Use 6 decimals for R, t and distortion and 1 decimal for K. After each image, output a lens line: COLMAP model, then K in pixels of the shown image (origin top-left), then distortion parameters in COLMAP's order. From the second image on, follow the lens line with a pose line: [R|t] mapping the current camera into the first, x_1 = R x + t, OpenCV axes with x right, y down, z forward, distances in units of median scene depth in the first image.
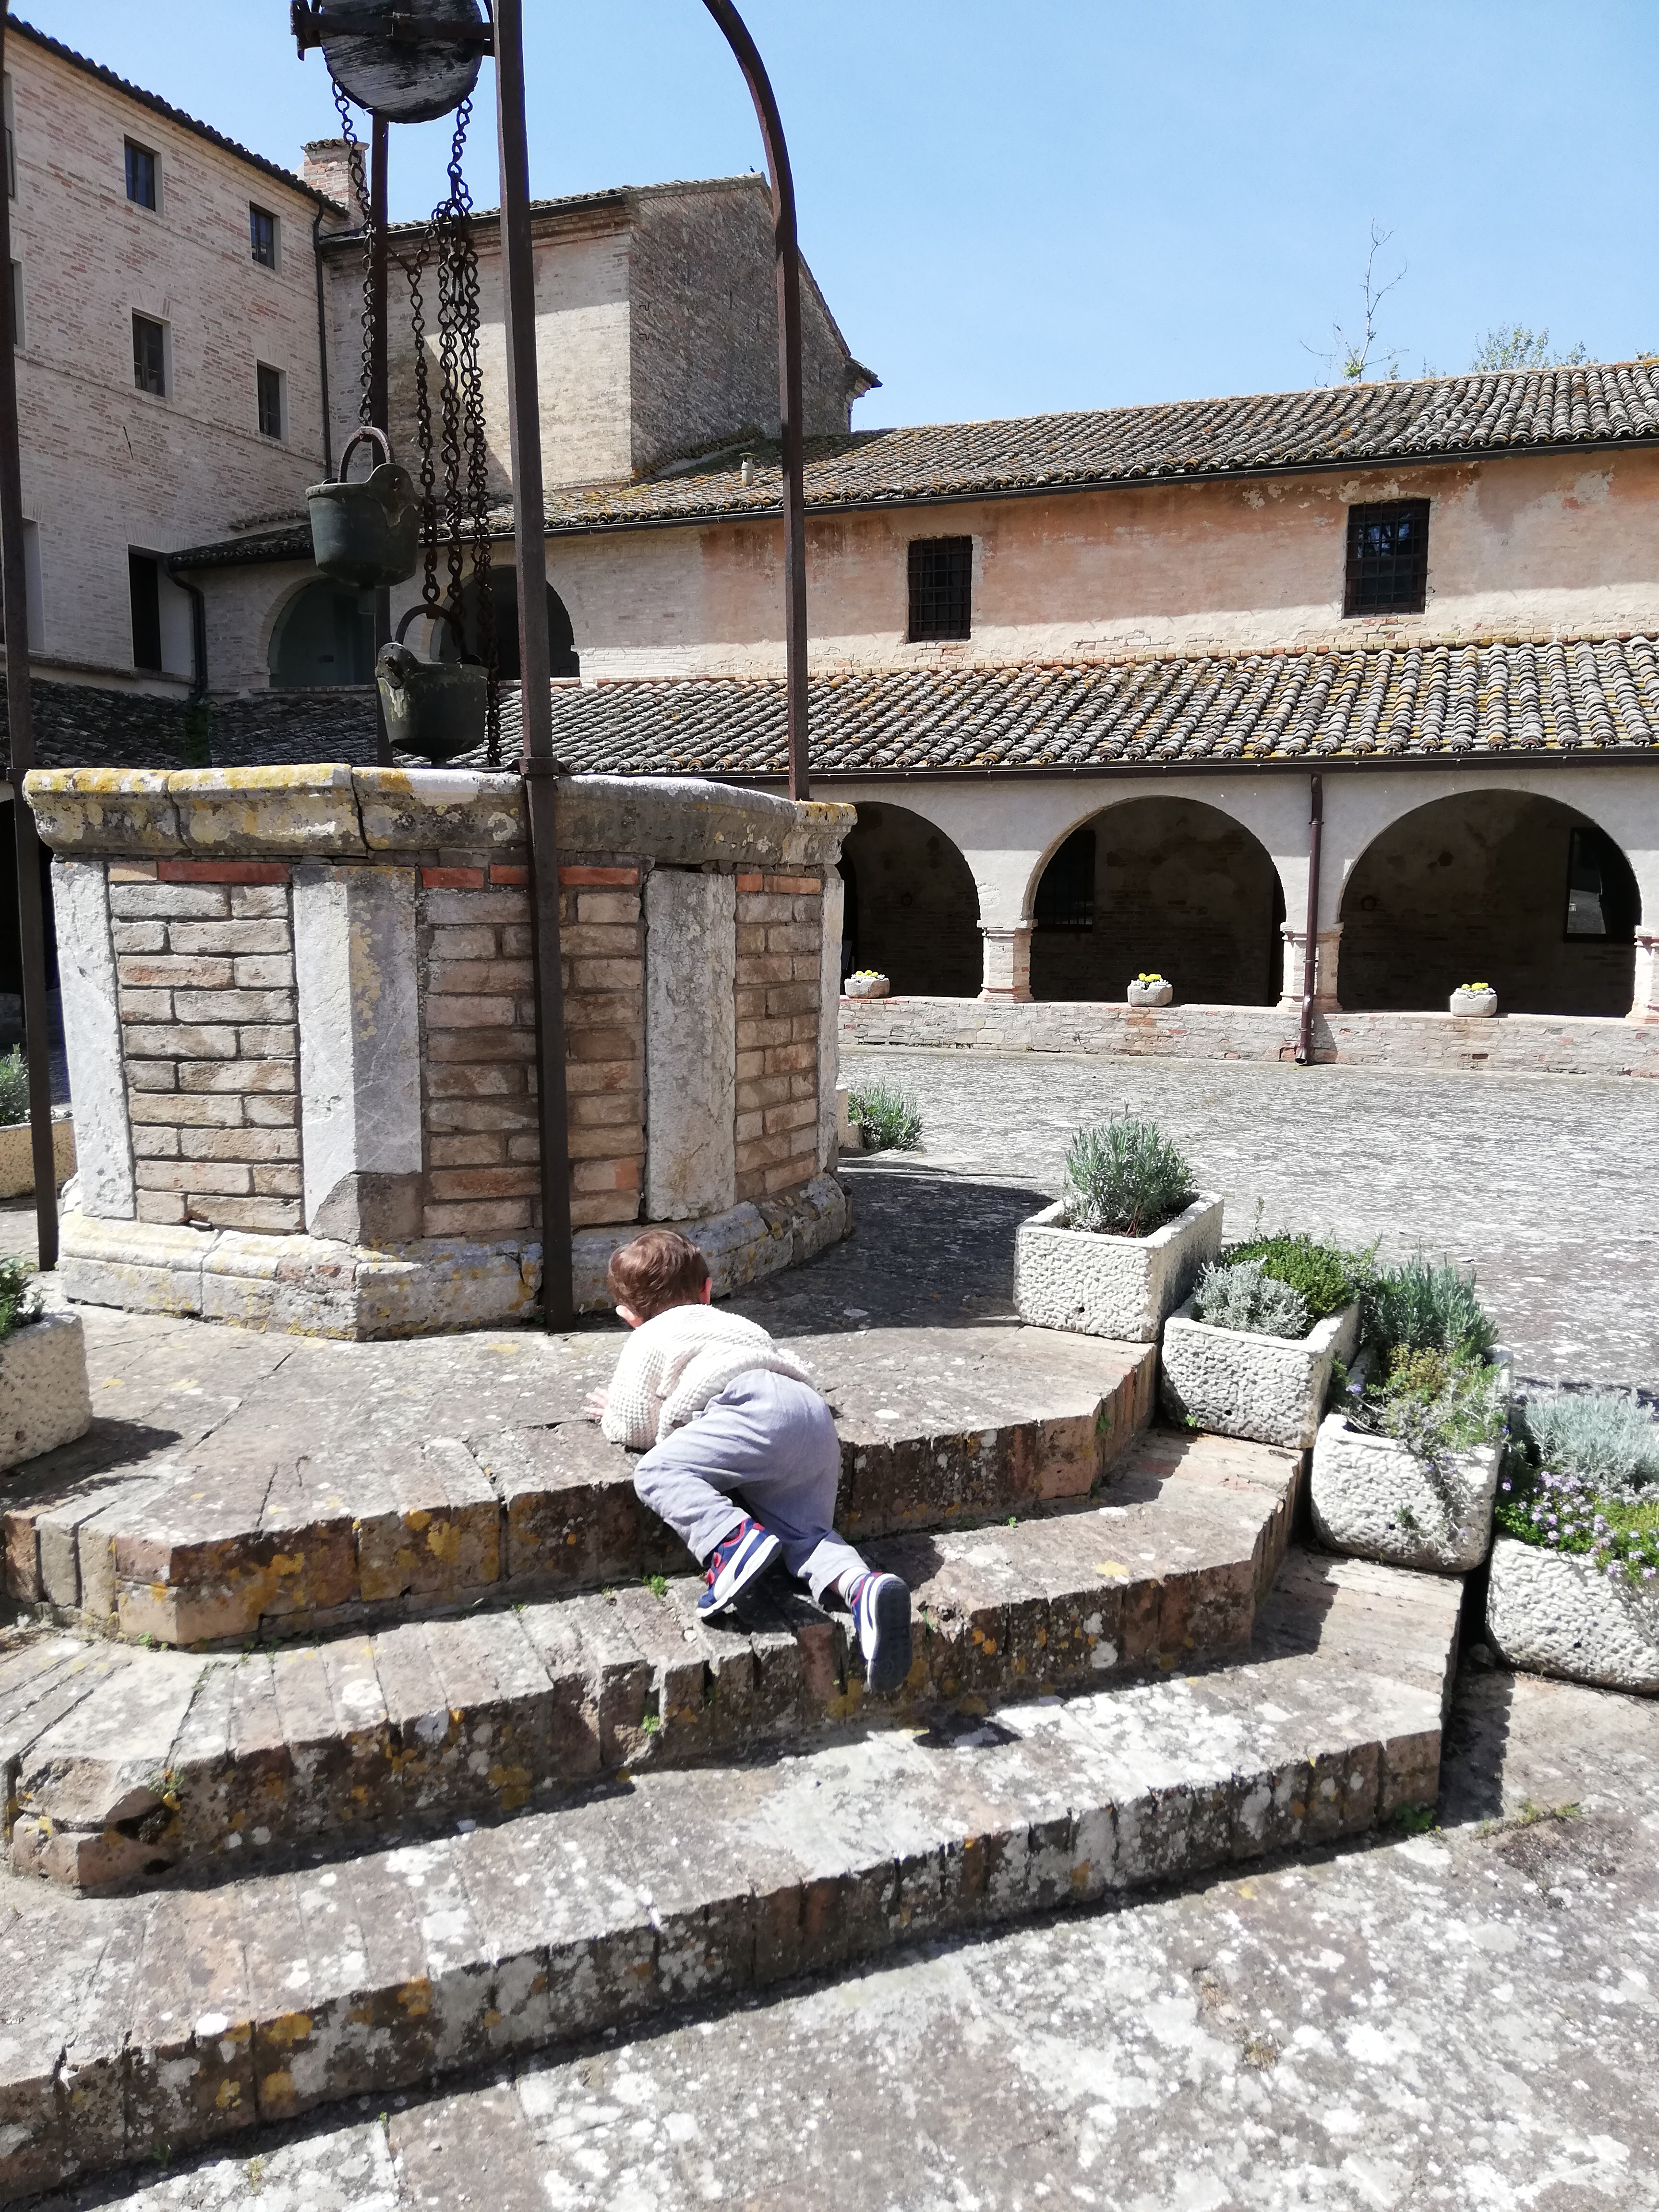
lens RADIAL K [[1629.9, 0, 831.0], [0, 1629.9, 1115.0], [0, 0, 1]] dist [0.103614, -0.168938]
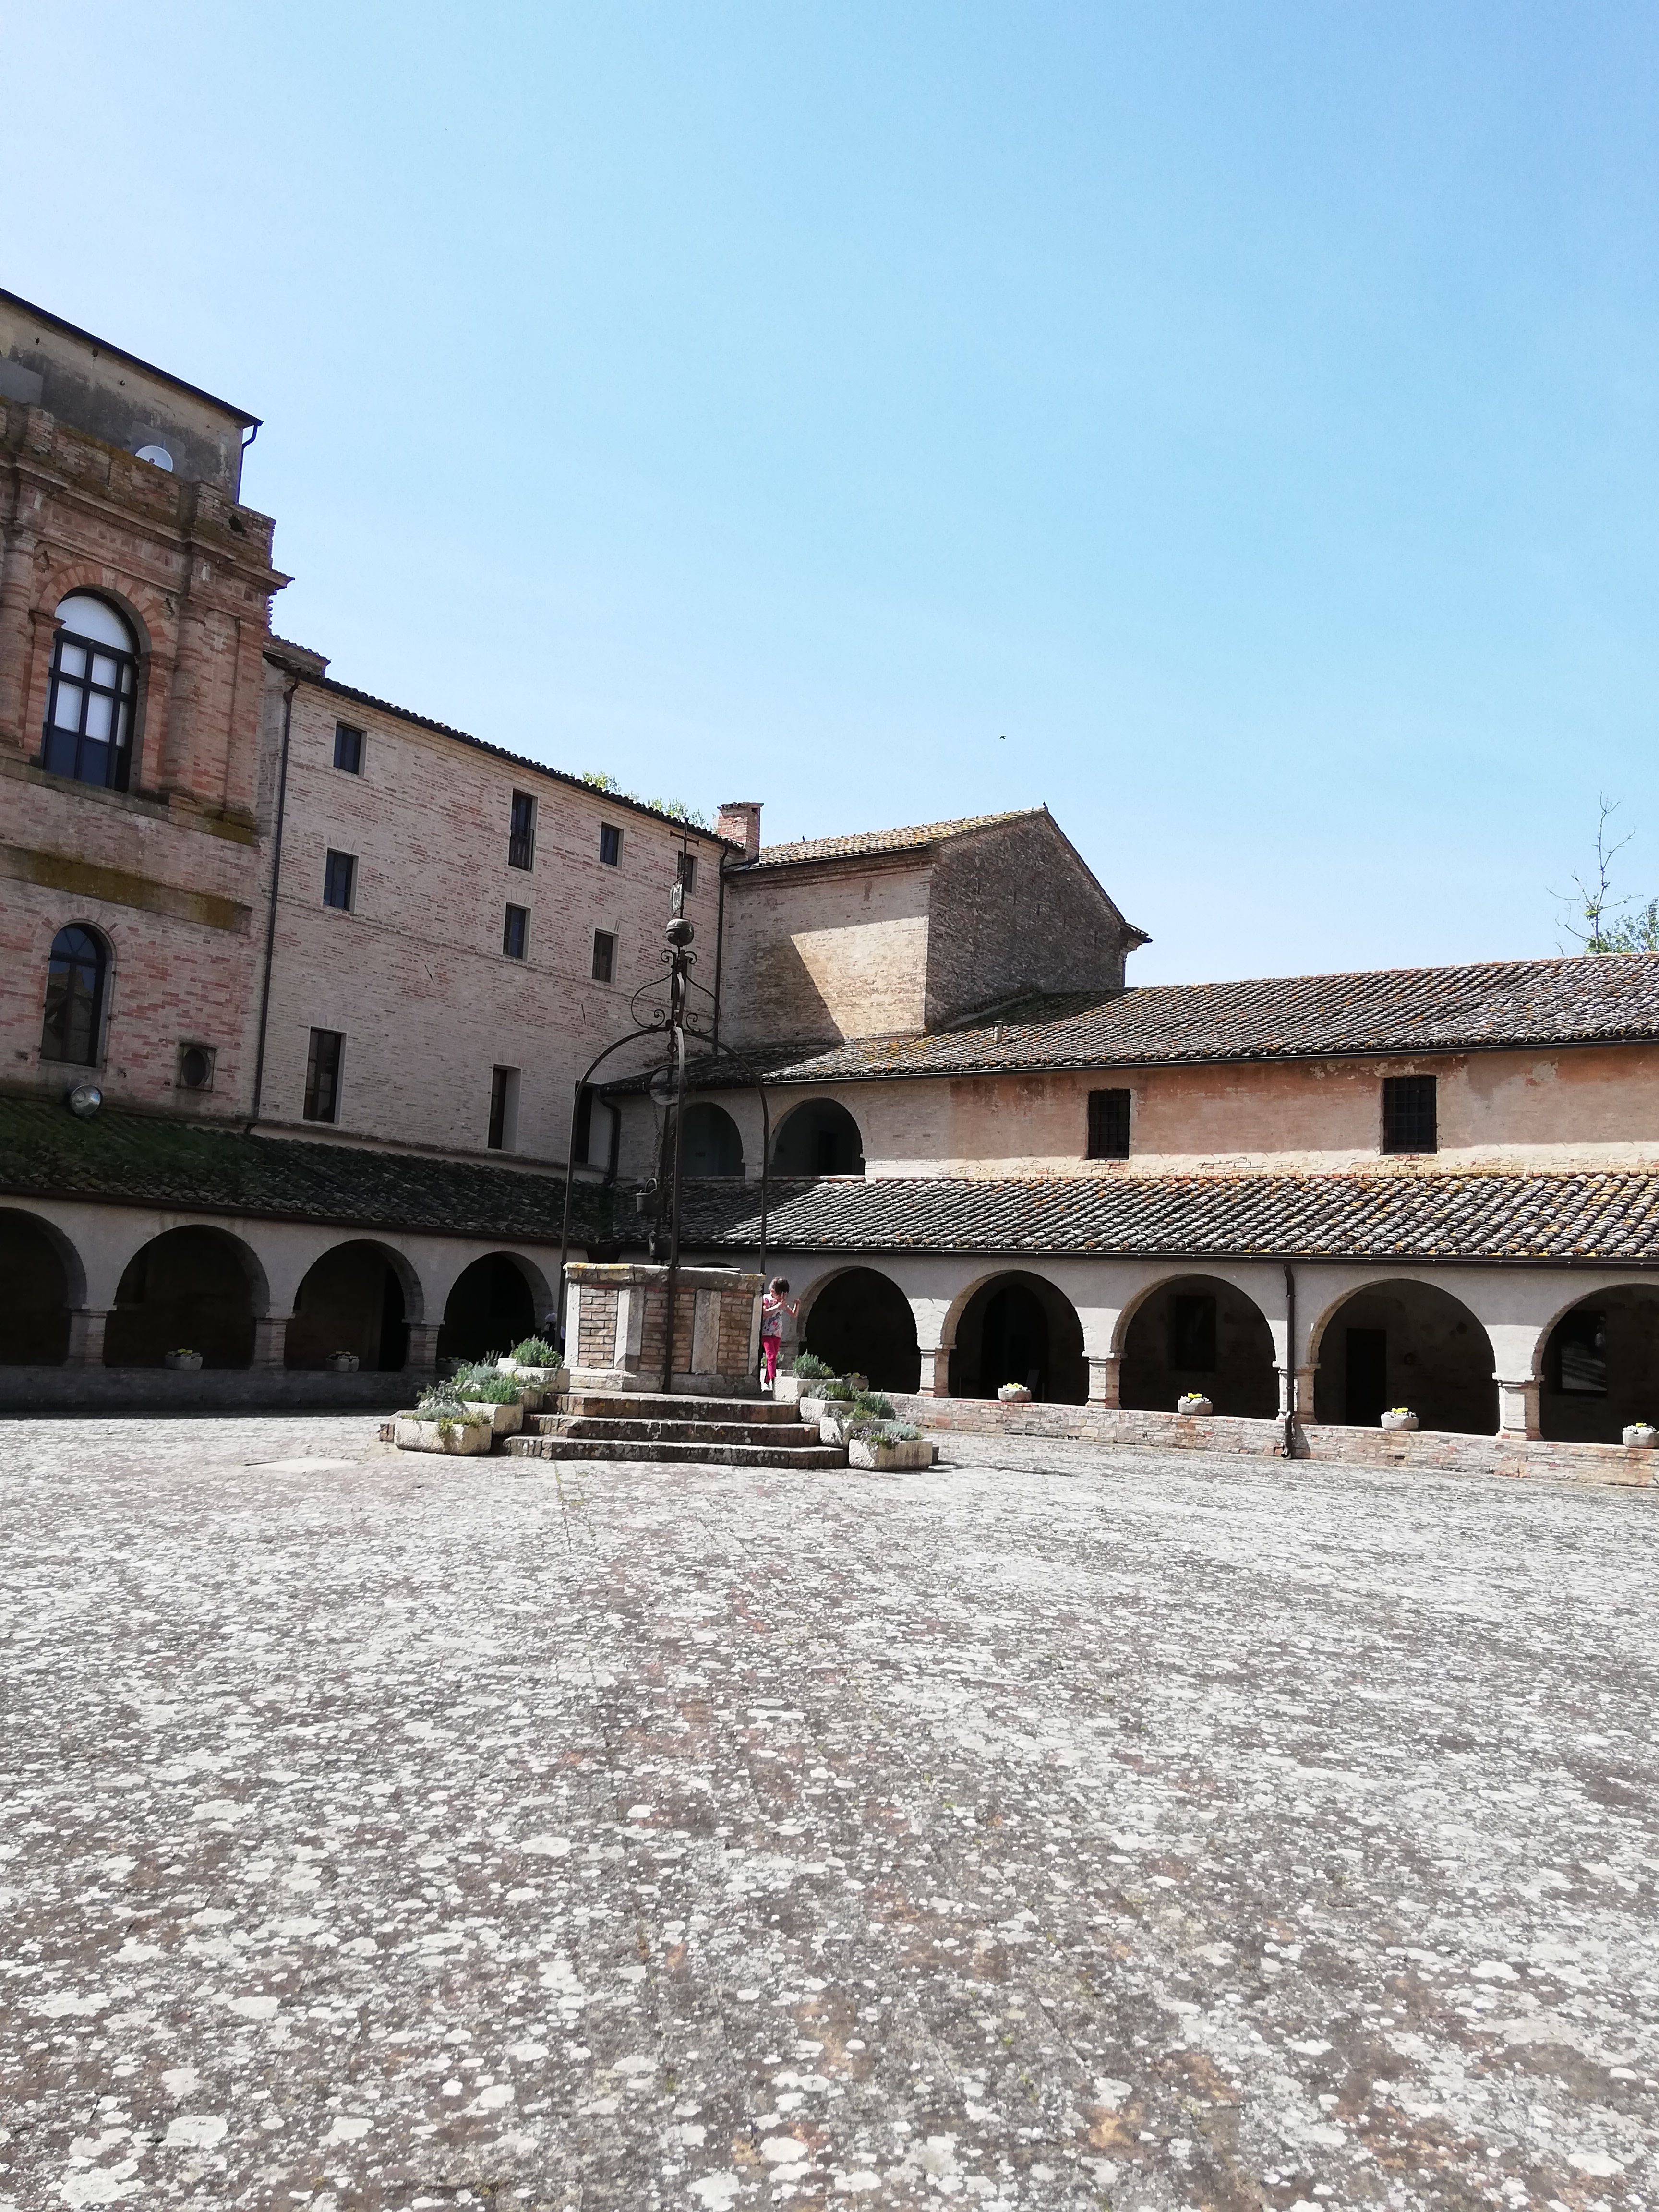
lens RADIAL K [[1847.0, 0, 829.0], [0, 1847.0, 1103.8], [0, 0, 1]] dist [0.121122, -0.199945]
pose [[0.971648, 0.012323, -0.236111, 1.161015], [-0.075048, 0.963073, -0.258571, 0.520845], [0.224206, 0.268960, 0.936692, -3.070284]]
